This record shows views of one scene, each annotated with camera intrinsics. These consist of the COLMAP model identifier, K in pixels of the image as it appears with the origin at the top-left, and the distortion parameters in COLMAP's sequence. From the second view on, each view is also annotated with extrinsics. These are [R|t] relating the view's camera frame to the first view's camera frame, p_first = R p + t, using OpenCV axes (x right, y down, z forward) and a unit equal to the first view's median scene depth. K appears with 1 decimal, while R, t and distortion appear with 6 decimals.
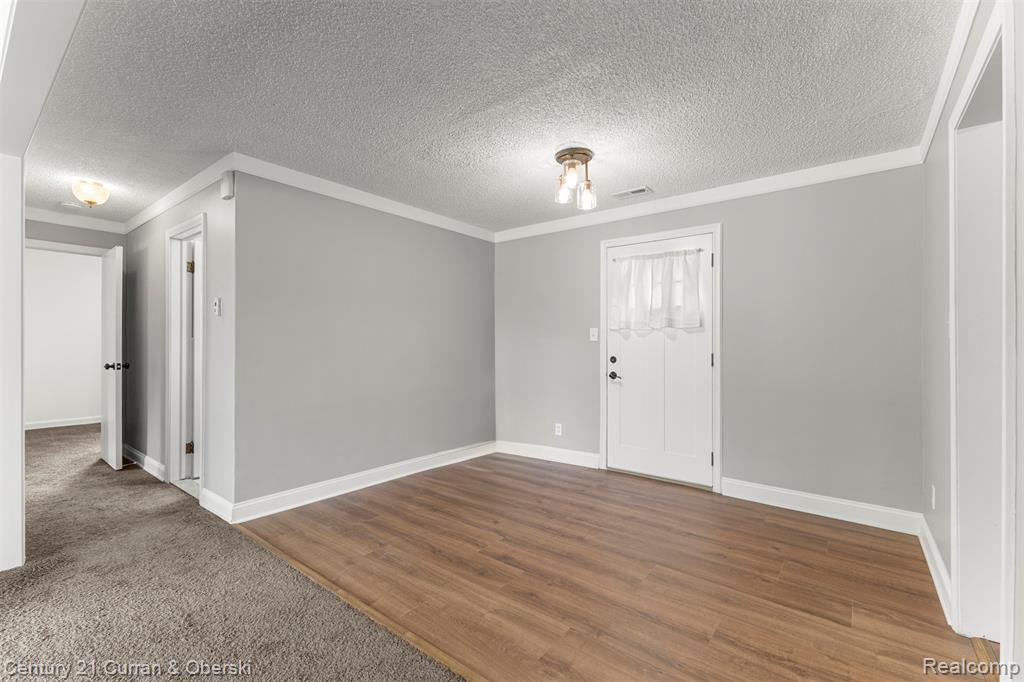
lens RADIAL K [[445.2, 0, 512.9], [0, 445.2, 343.1], [0, 0, 1]] dist [0.015568, -0.000975]
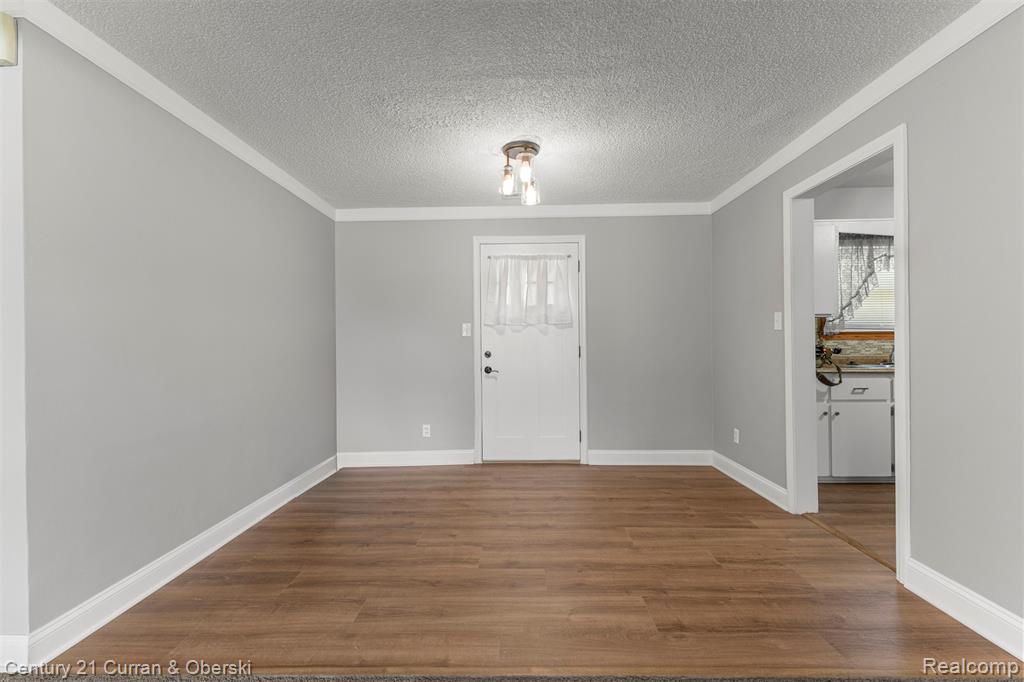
lens RADIAL K [[445.2, 0, 515.6], [0, 445.2, 343.1], [0, 0, 1]] dist [0.015568, -0.000975]
pose [[0.797307, -0.011299, 0.603469, -0.399951], [0.012494, 0.999919, 0.002214, 0.011529], [-0.603445, 0.005775, 0.797383, 0.172813]]
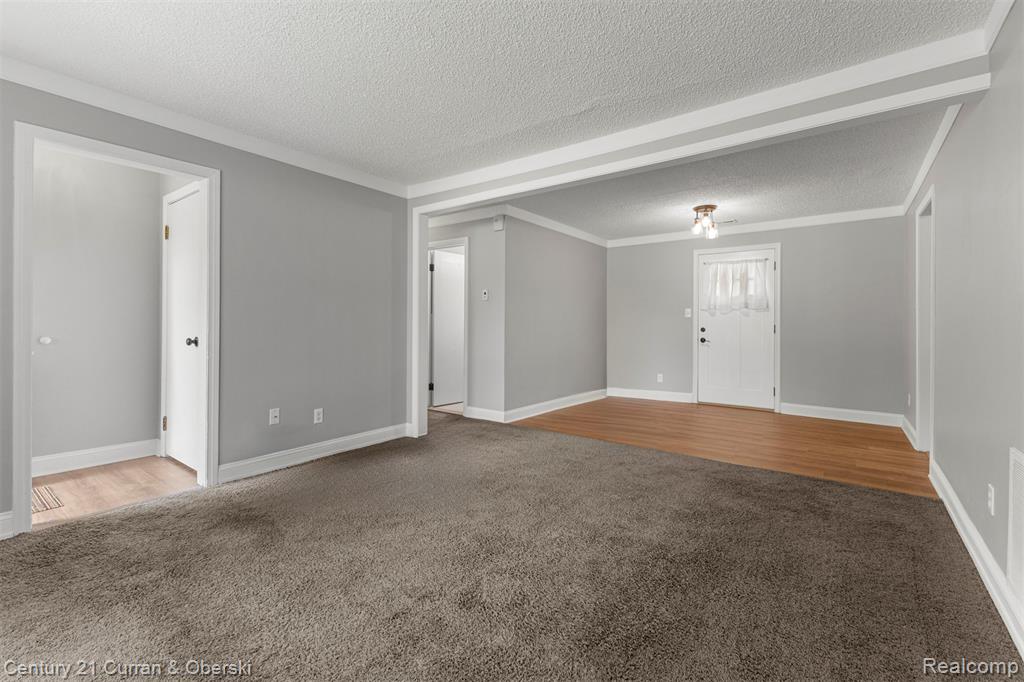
lens RADIAL K [[445.2, 0, 517.2], [0, 445.2, 322.9], [0, 0, 1]] dist [0.015568, -0.000975]
pose [[0.999584, 0.002751, 0.028695, -0.520938], [-0.002735, 0.999996, -0.000591, 0.020067], [-0.028696, 0.000512, 0.999588, -0.569513]]
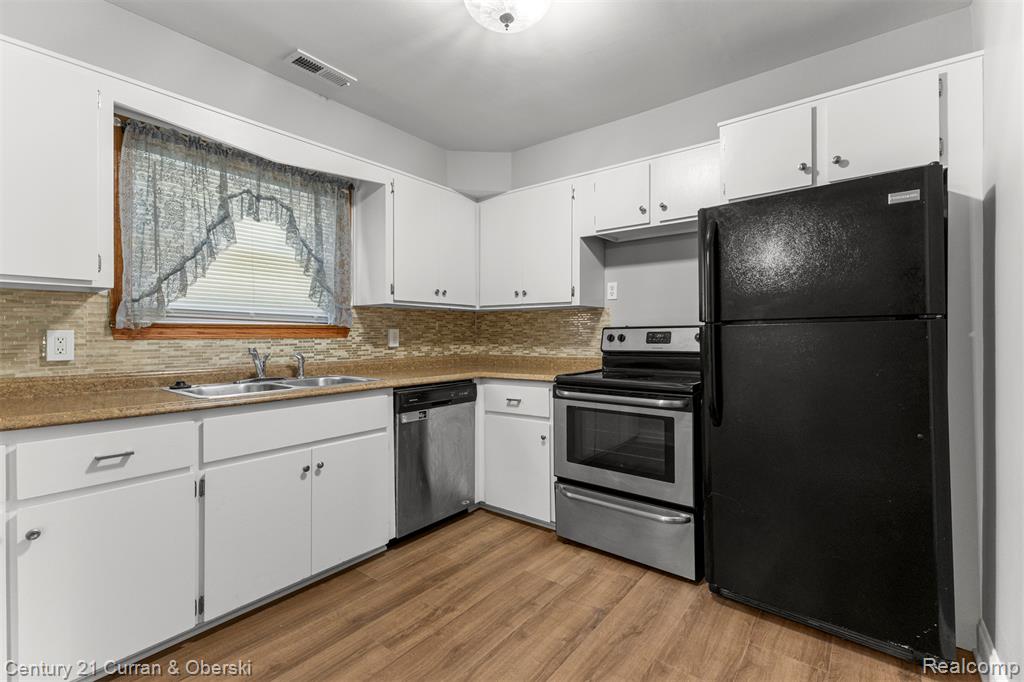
lens RADIAL K [[445.2, 0, 504.4], [0, 445.2, 333.8], [0, 0, 1]] dist [0.015568, -0.000975]
pose [[0.017448, -0.001168, 0.999847, 0.396009], [0.006936, 0.999975, 0.001047, 0.011697], [-0.999824, 0.006916, 0.017456, 0.131490]]
